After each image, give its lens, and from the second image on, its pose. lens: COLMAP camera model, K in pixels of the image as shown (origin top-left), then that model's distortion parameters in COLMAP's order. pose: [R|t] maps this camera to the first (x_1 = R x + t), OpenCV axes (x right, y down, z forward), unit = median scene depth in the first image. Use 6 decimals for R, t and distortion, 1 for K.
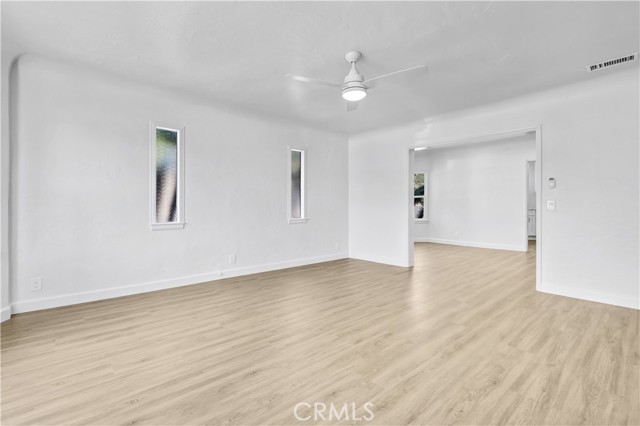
lens RADIAL K [[290.0, 0, 327.8], [0, 290.0, 212.5], [0, 0, 1]] dist [0.001522, -0.000098]
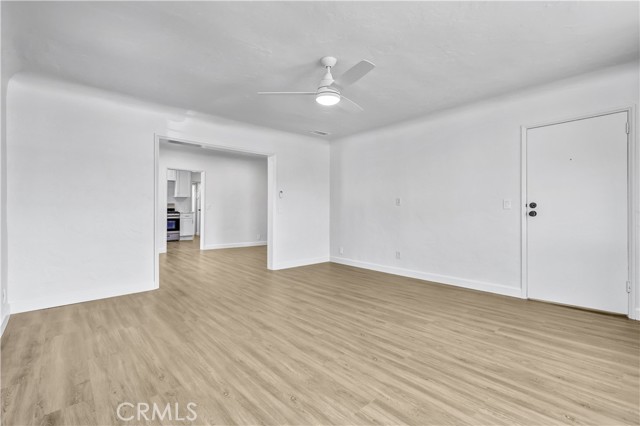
lens RADIAL K [[290.0, 0, 321.1], [0, 290.0, 208.7], [0, 0, 1]] dist [0.000639, -0.000165]
pose [[0.009657, 0.003460, 0.999947, -0.985547], [0.020675, 0.999780, -0.003659, -0.025128], [-0.999740, 0.020710, 0.009584, 1.086596]]
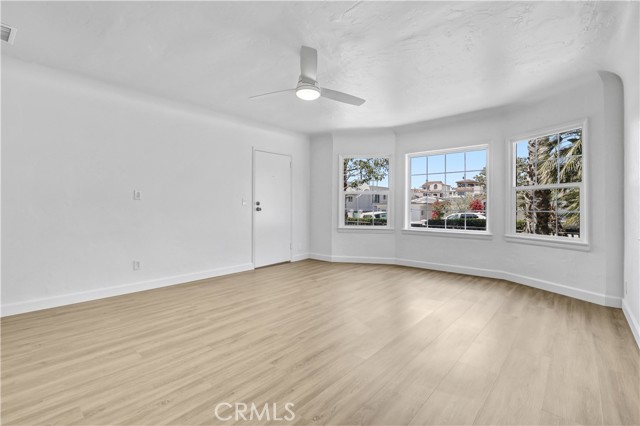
lens RADIAL K [[290.0, 0, 321.1], [0, 290.0, 208.7], [0, 0, 1]] dist [0.000639, -0.000165]
pose [[-0.994649, -0.004621, -0.103204, 0.156094], [-0.007405, 0.999618, 0.026609, -0.046470], [0.103042, 0.027231, -0.994304, 2.134812]]
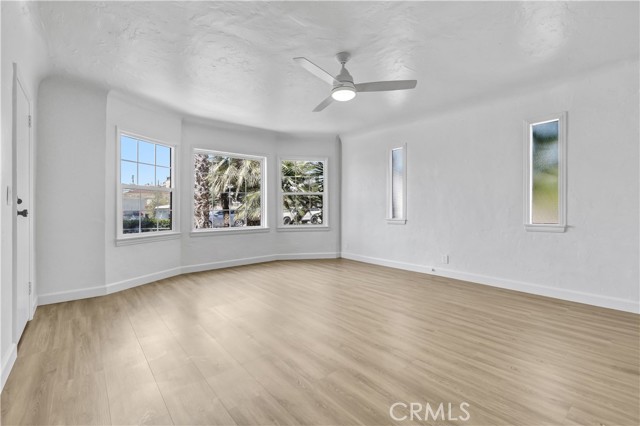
lens RADIAL K [[290.0, 0, 321.1], [0, 290.0, 208.7], [0, 0, 1]] dist [0.000639, -0.000165]
pose [[-0.048955, 0.002901, -0.998797, 1.179394], [-0.017454, 0.999841, 0.003760, -0.018171], [0.998648, 0.017617, -0.048896, 1.040239]]
